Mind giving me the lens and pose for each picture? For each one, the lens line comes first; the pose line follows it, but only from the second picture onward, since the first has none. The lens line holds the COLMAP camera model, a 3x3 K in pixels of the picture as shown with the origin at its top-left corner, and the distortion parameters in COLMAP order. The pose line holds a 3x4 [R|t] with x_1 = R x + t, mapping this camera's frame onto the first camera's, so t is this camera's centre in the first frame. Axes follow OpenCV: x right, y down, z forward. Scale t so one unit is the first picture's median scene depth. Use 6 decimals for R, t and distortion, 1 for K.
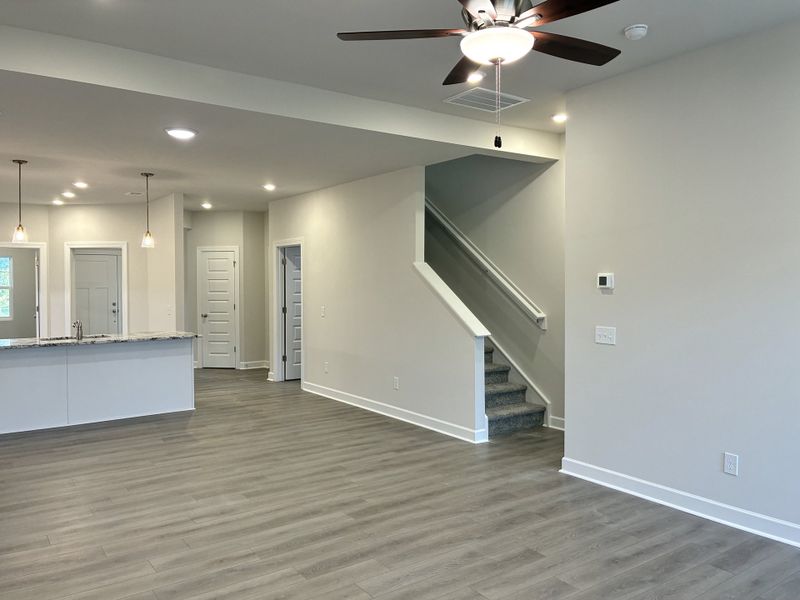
lens RADIAL K [[620.7, 0, 400.3], [0, 620.7, 314.3], [0, 0, 1]] dist [0.002119, -0.001058]
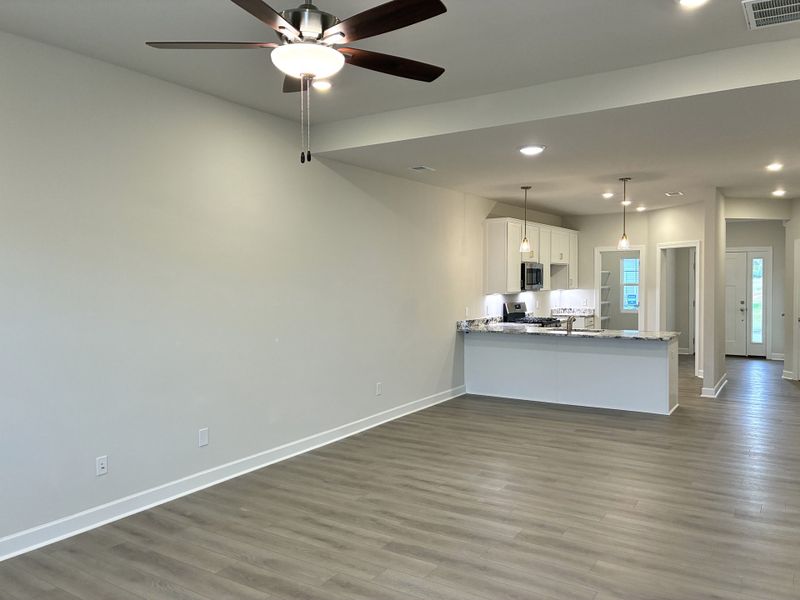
lens RADIAL K [[609.2, 0, 404.1], [0, 609.2, 294.3], [0, 0, 1]] dist [0.039009, -0.006666]
pose [[0.369308, 0.024261, -0.928990, 0.643754], [-0.043950, 0.998997, 0.008617, -0.038707], [0.928267, 0.037646, 0.370004, 0.427169]]
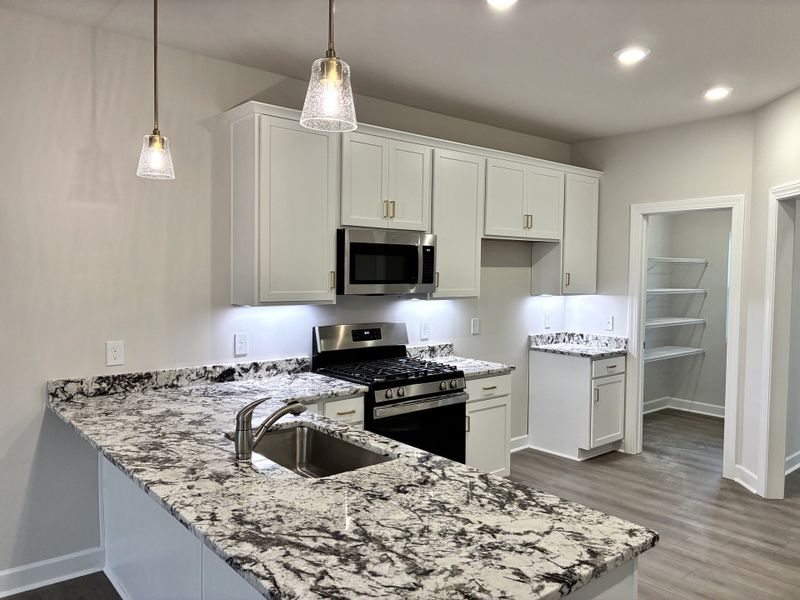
lens RADIAL K [[609.2, 0, 404.1], [0, 609.2, 294.3], [0, 0, 1]] dist [0.039009, -0.006666]
pose [[0.085573, 0.043718, -0.995372, -0.292235], [-0.065257, 0.997138, 0.038185, -0.091846], [0.994193, 0.061687, 0.088181, 1.562208]]
